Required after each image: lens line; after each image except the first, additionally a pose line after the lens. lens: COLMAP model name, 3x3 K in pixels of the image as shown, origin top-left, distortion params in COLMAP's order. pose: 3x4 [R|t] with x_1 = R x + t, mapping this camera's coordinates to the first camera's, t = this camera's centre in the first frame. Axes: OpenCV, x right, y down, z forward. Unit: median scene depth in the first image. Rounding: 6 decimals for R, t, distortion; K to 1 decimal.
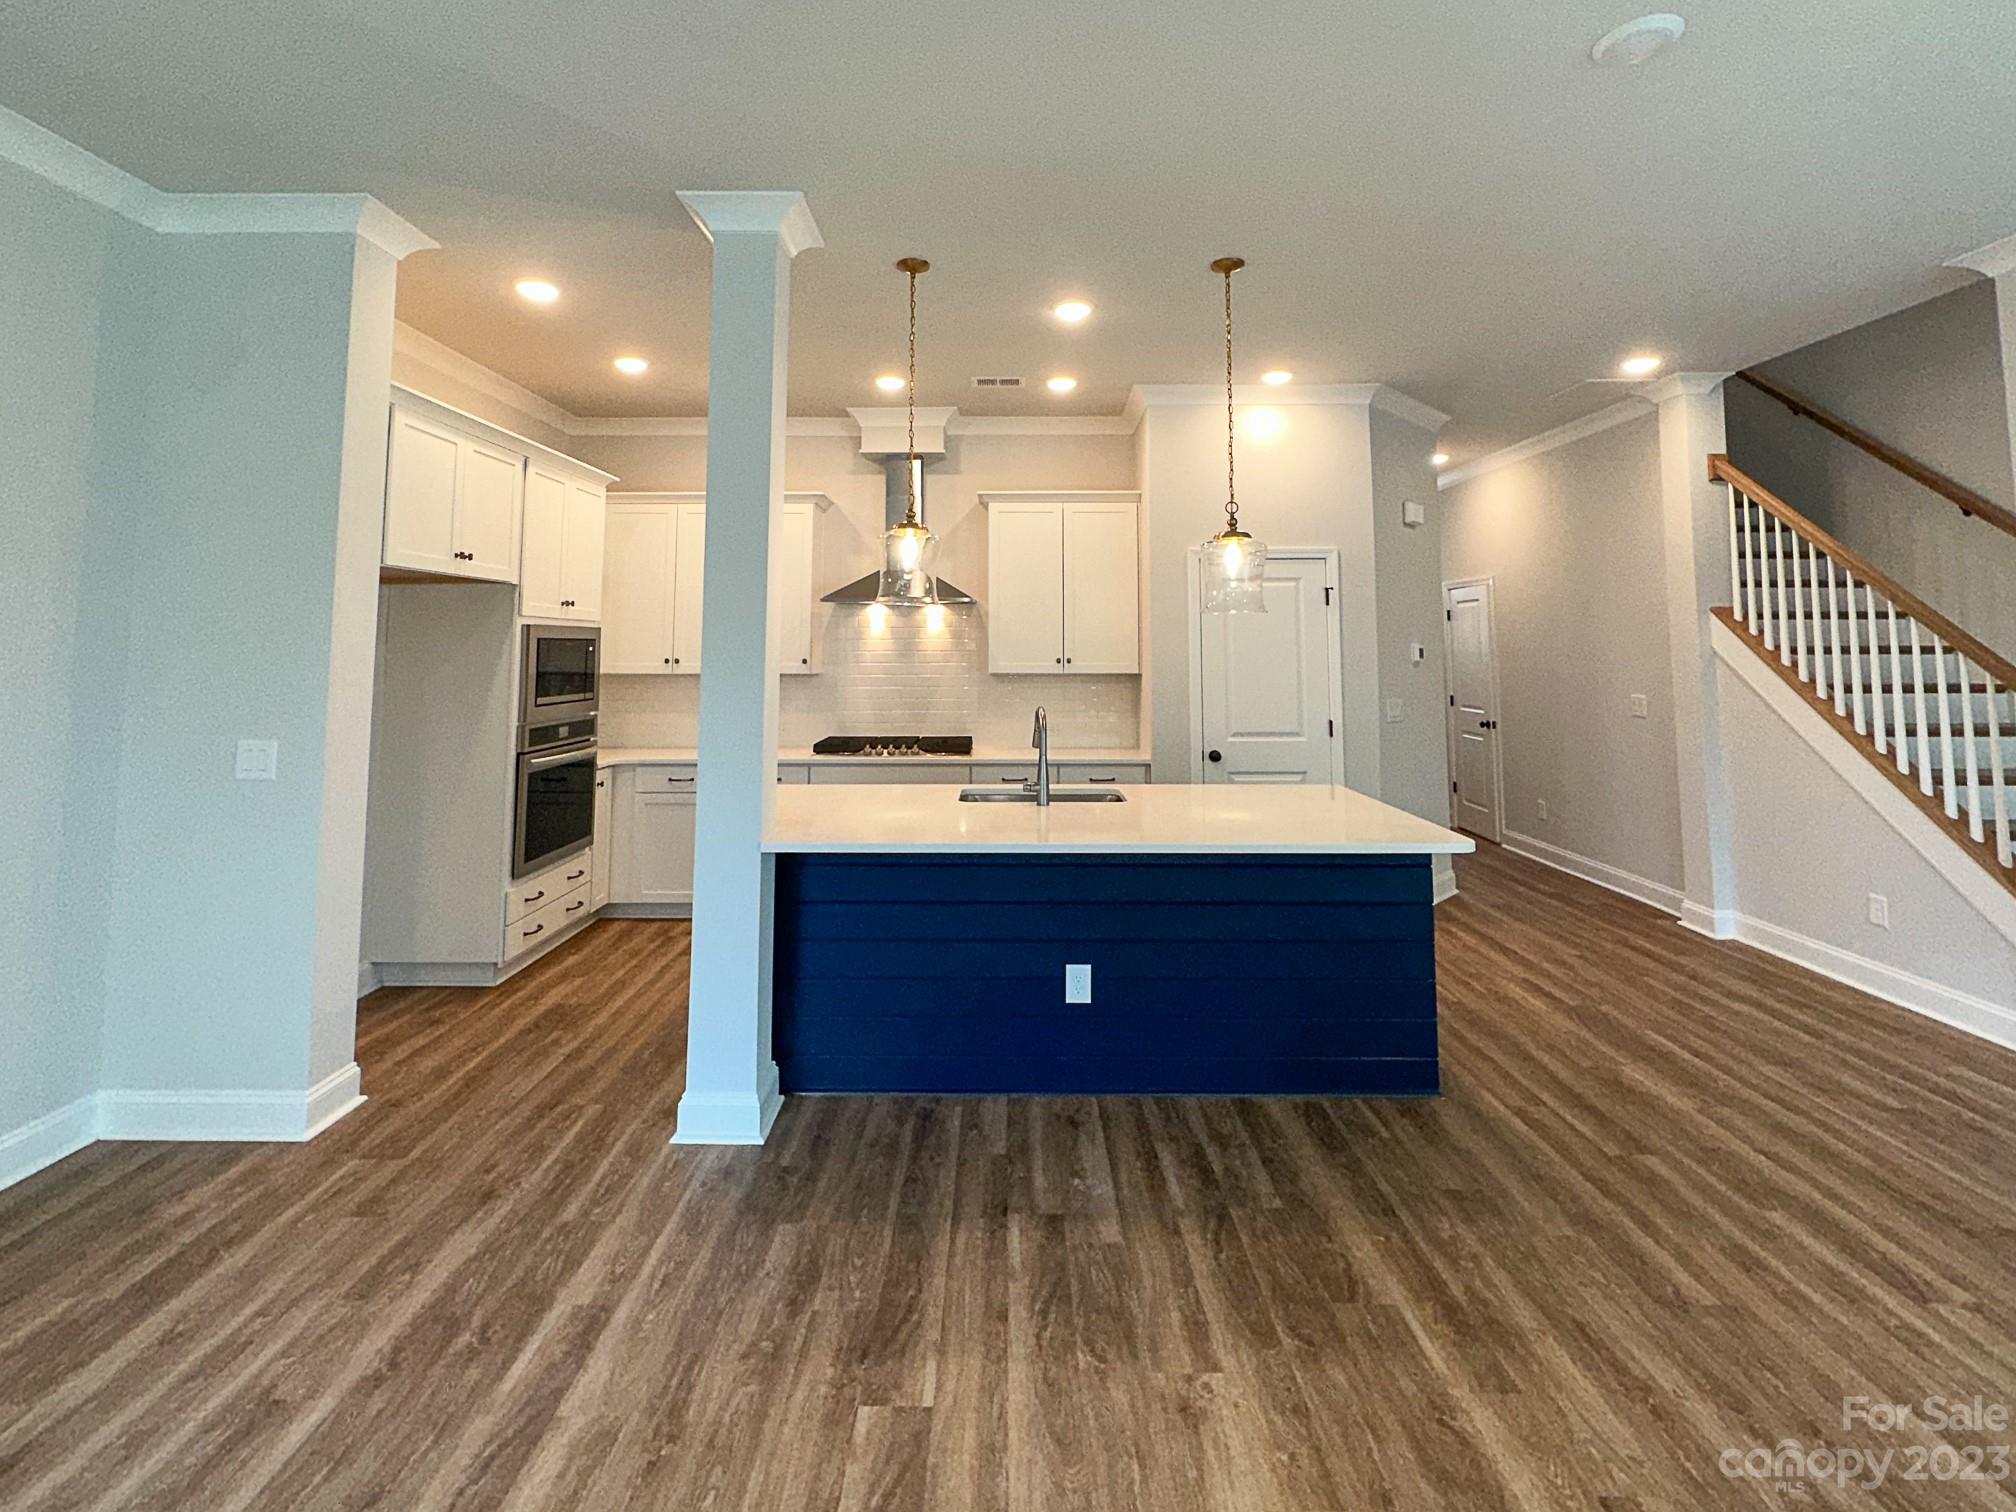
lens RADIAL K [[935.4, 0, 1002.1], [0, 935.4, 574.1], [0, 0, 1]] dist [0.001695, -0.000036]
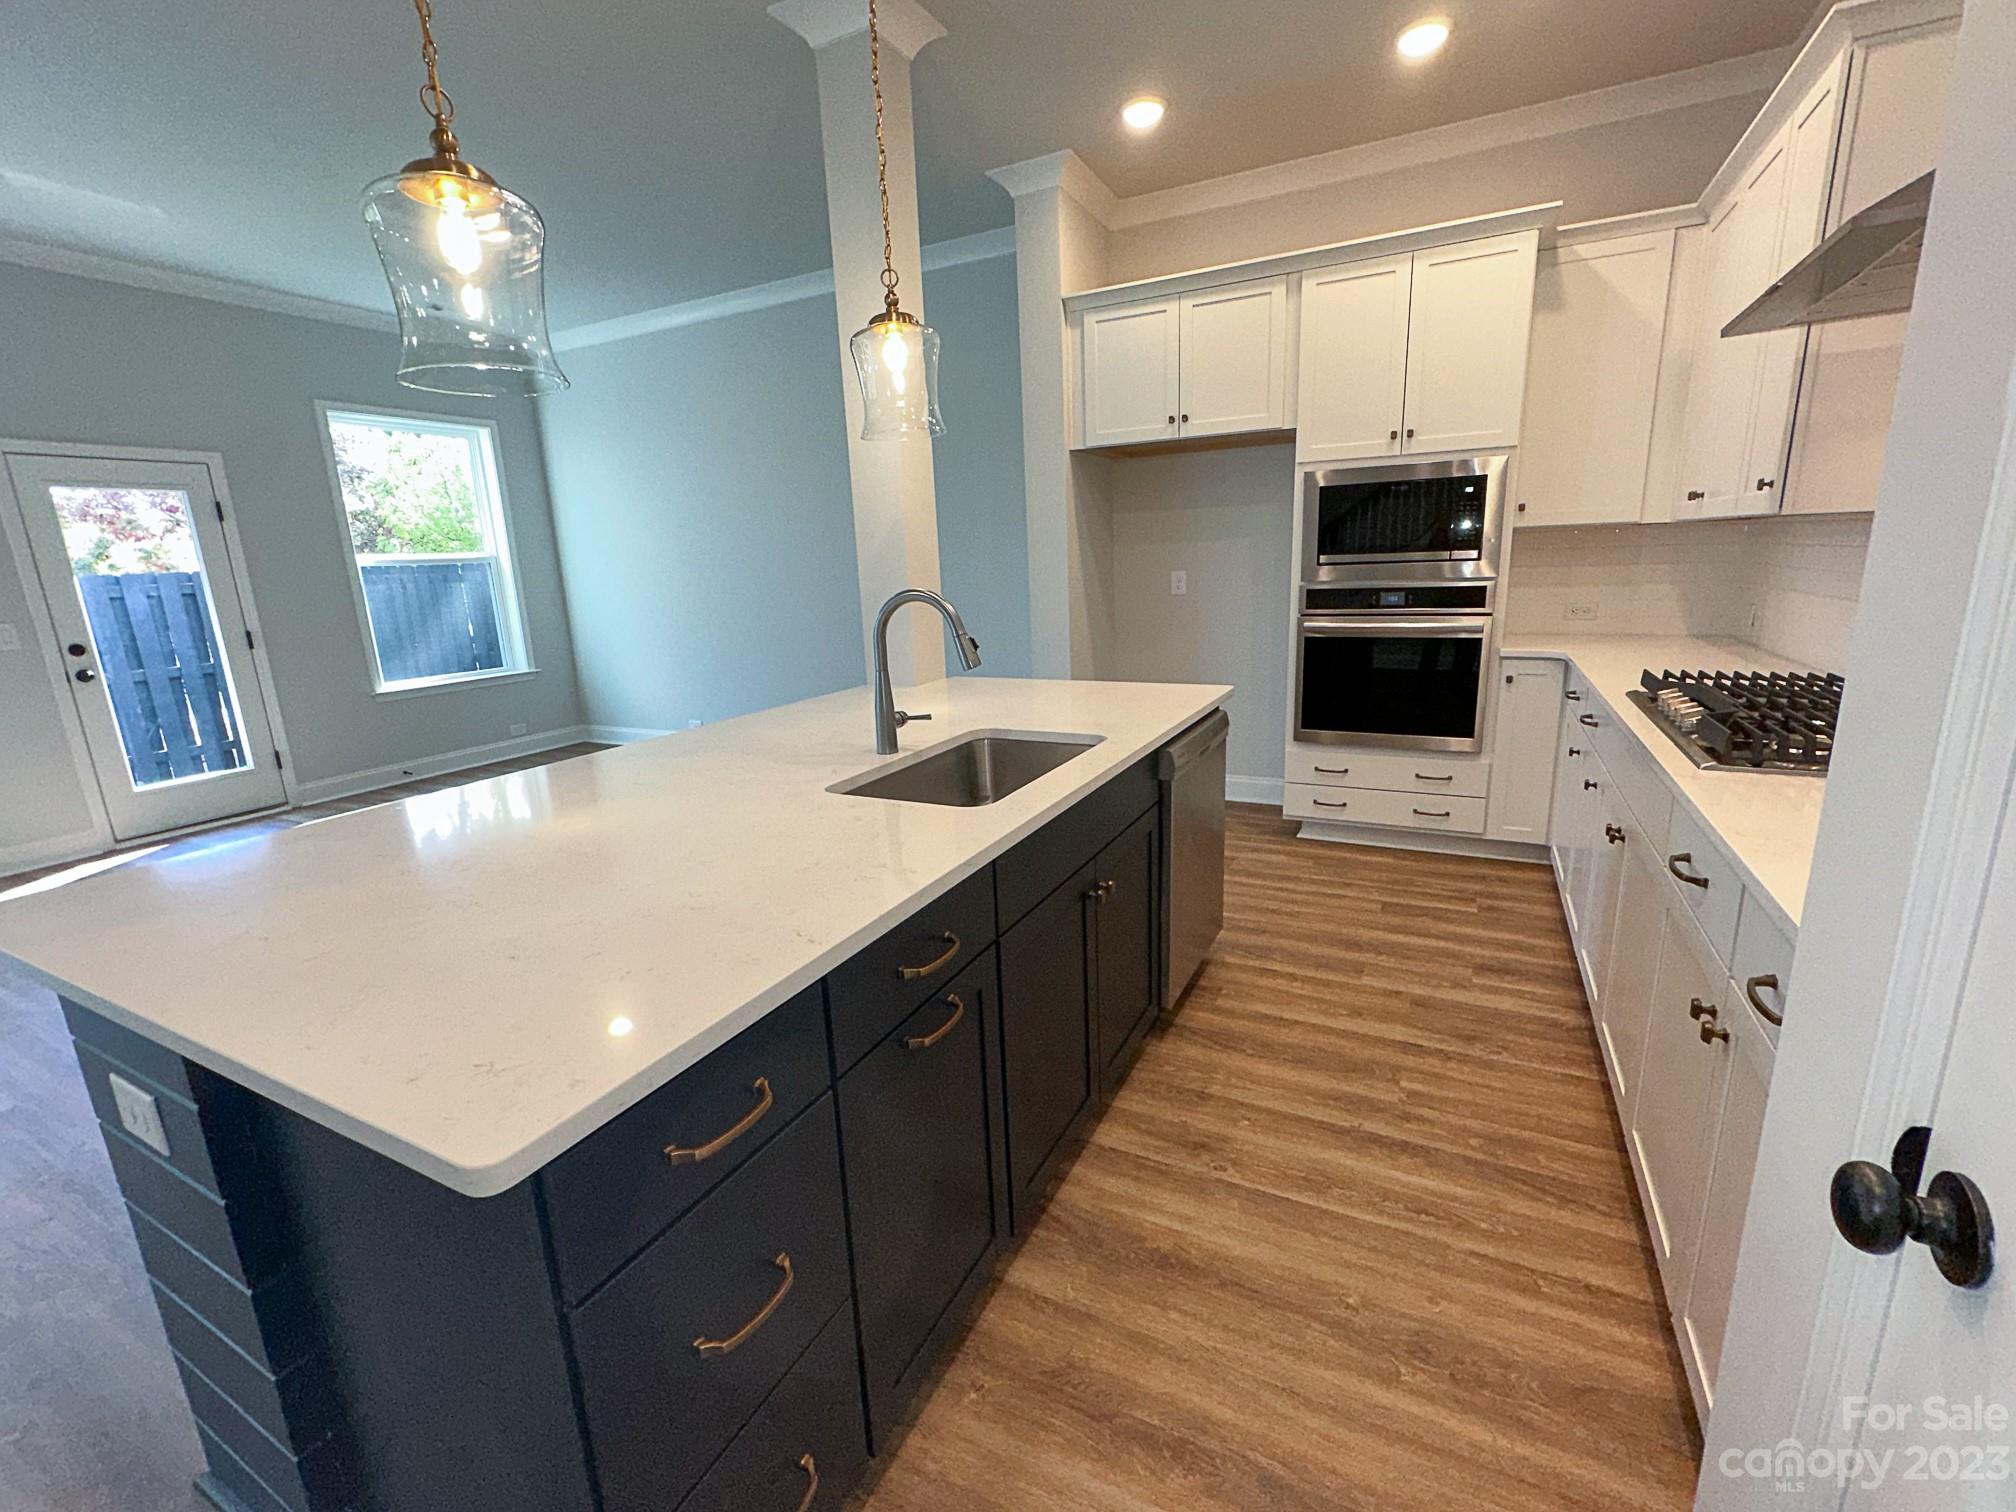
lens RADIAL K [[873.7, 0, 998.3], [0, 873.7, 762.4], [0, 0, 1]] dist [-0.002121, 0.001691]
pose [[-0.458635, 0.224580, -0.859778, 0.593863], [0.118751, 0.974349, 0.191162, 0.178730], [0.880655, -0.014426, -0.473539, 1.581666]]
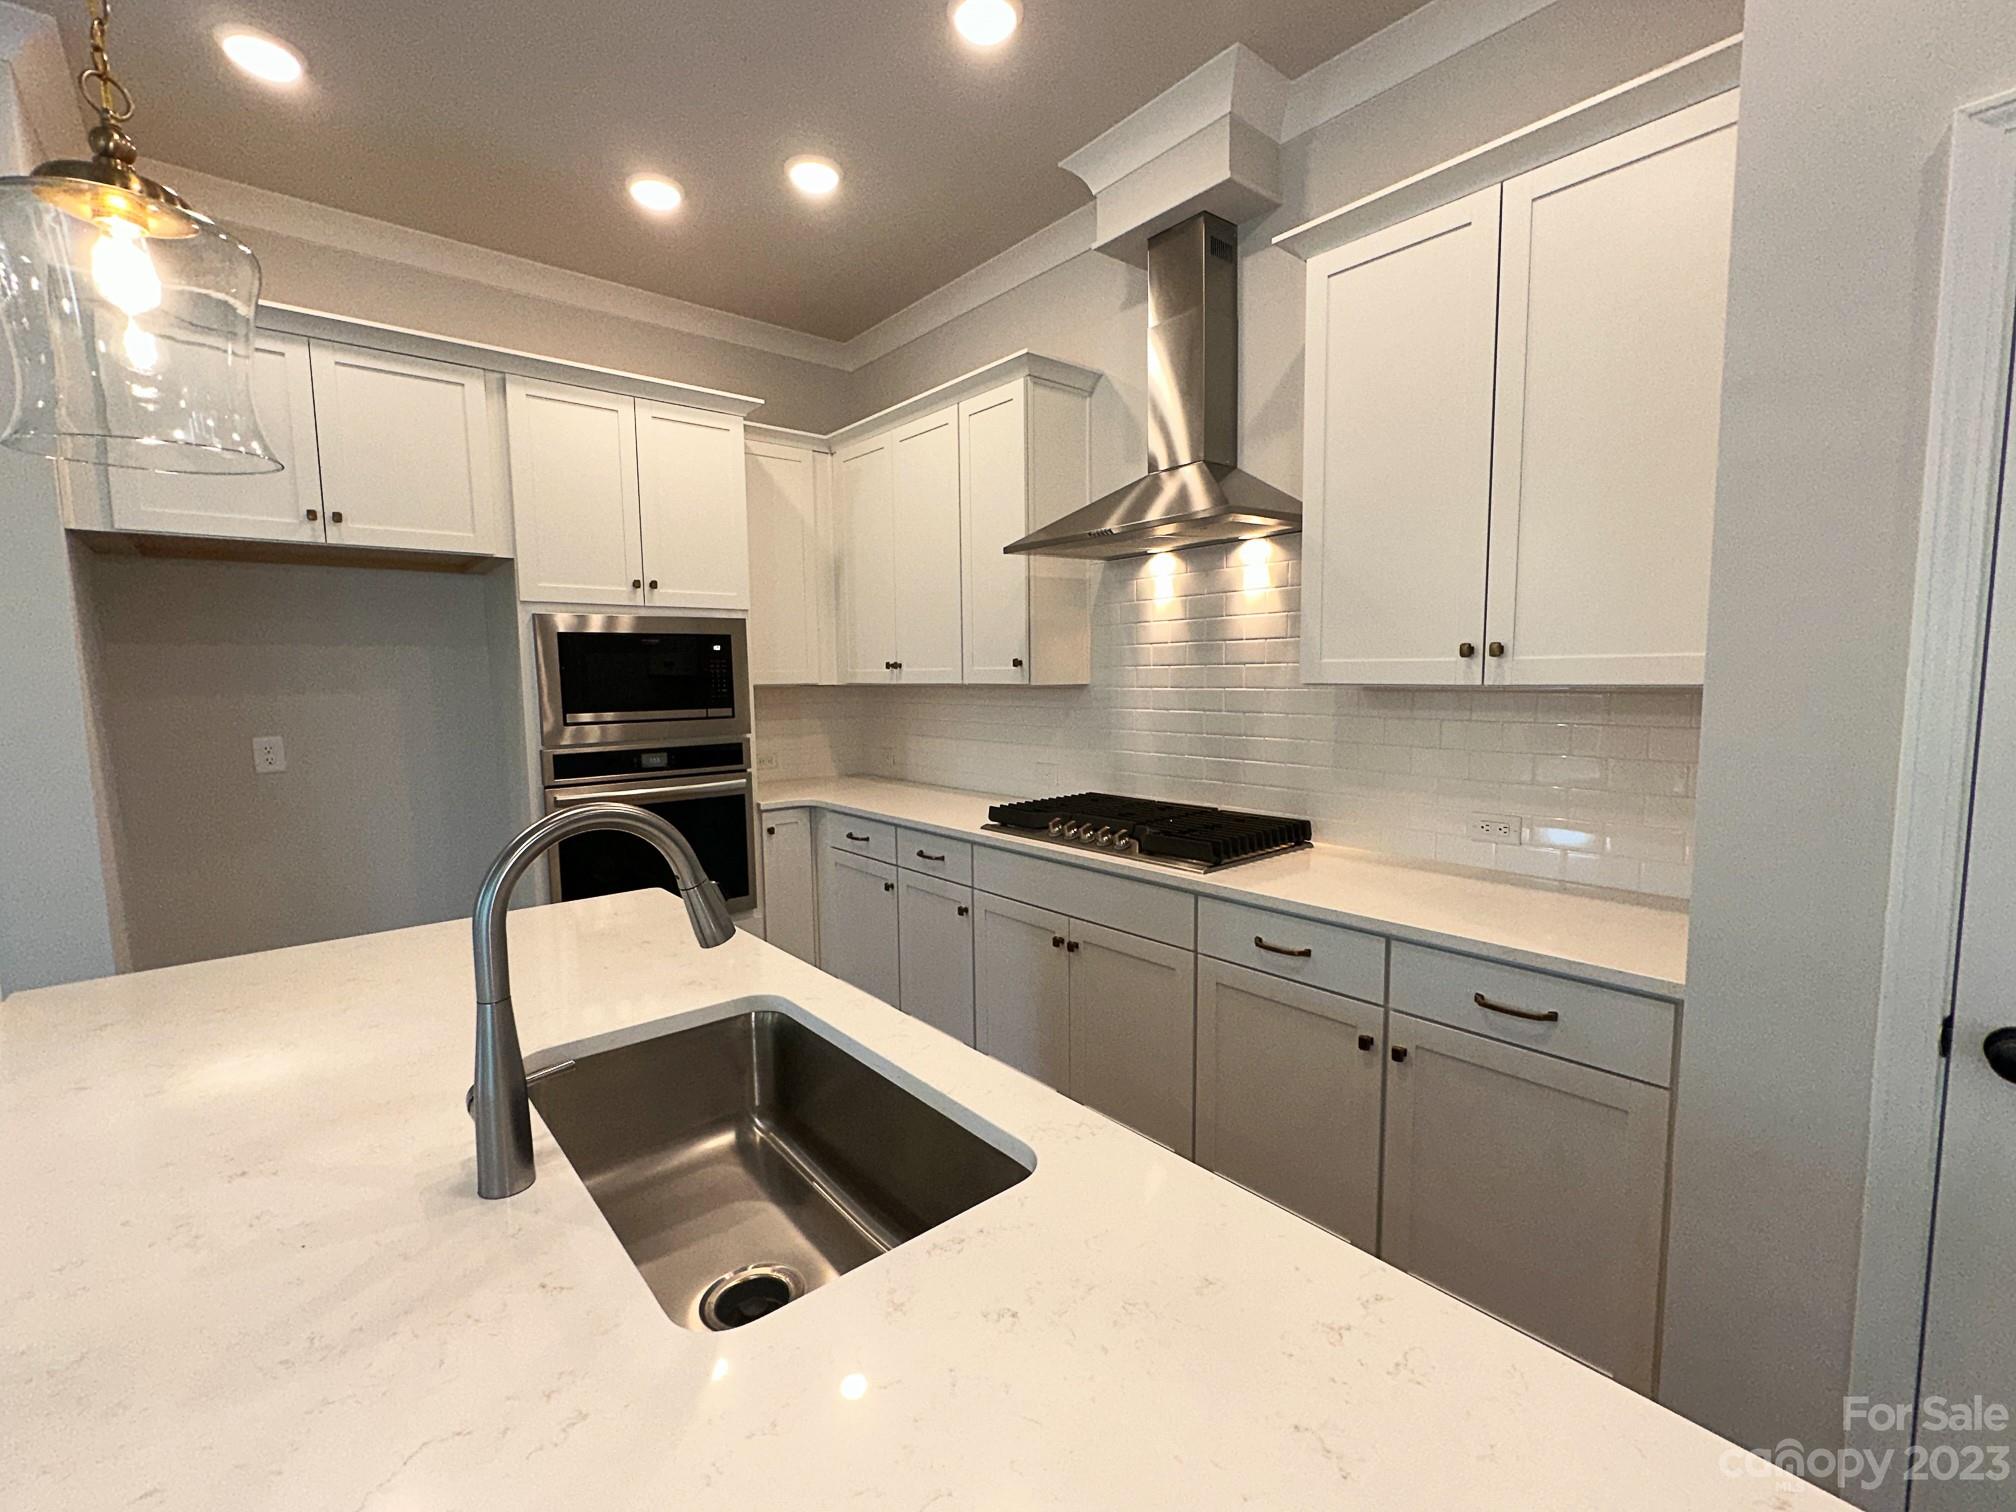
lens RADIAL K [[873.7, 0, 1011.8], [0, 873.7, 762.5], [0, 0, 1]] dist [-0.002121, 0.001691]
pose [[0.647798, 0.070113, -0.758579, 0.373193], [0.079139, 0.984175, 0.158546, 0.121736], [0.757691, -0.162739, 0.631997, 1.157584]]
